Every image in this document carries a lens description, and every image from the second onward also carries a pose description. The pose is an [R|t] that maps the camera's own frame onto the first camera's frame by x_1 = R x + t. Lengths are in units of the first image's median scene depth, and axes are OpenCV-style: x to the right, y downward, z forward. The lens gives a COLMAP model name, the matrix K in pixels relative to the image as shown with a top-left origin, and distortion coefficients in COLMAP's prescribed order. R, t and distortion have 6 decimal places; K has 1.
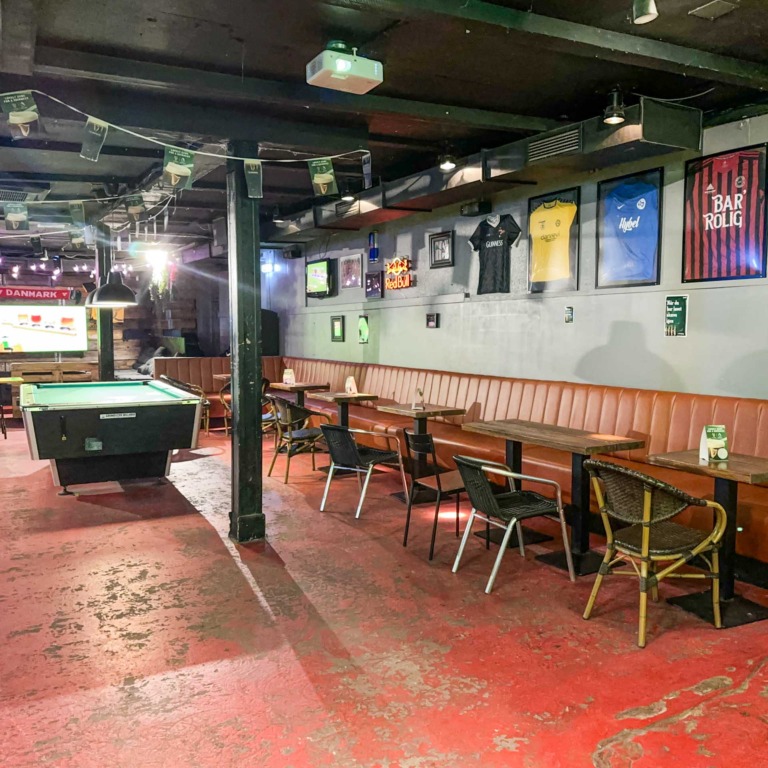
lens RADIAL K [[714.5, 0, 457.1], [0, 714.5, 384.8], [0, 0, 1]] dist [0.066498, -0.105769]
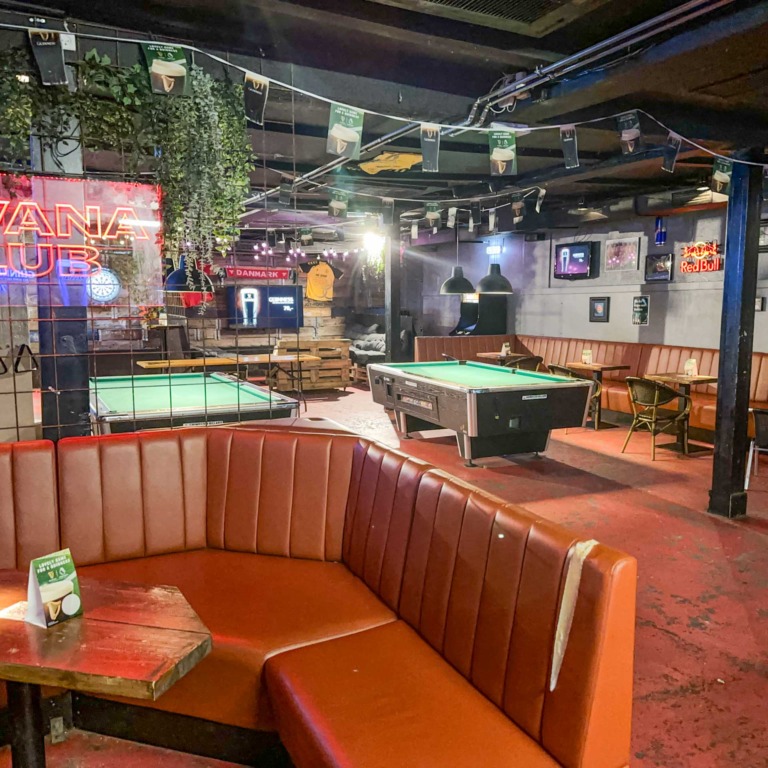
lens RADIAL K [[706.9, 0, 416.9], [0, 706.9, 379.7], [0, 0, 1]] dist [0.165191, -0.248354]
pose [[0.996392, 0.010549, -0.084212, -0.373206], [-0.007276, 0.999210, 0.039079, -0.016757], [0.084558, -0.038325, 0.995681, -0.066293]]
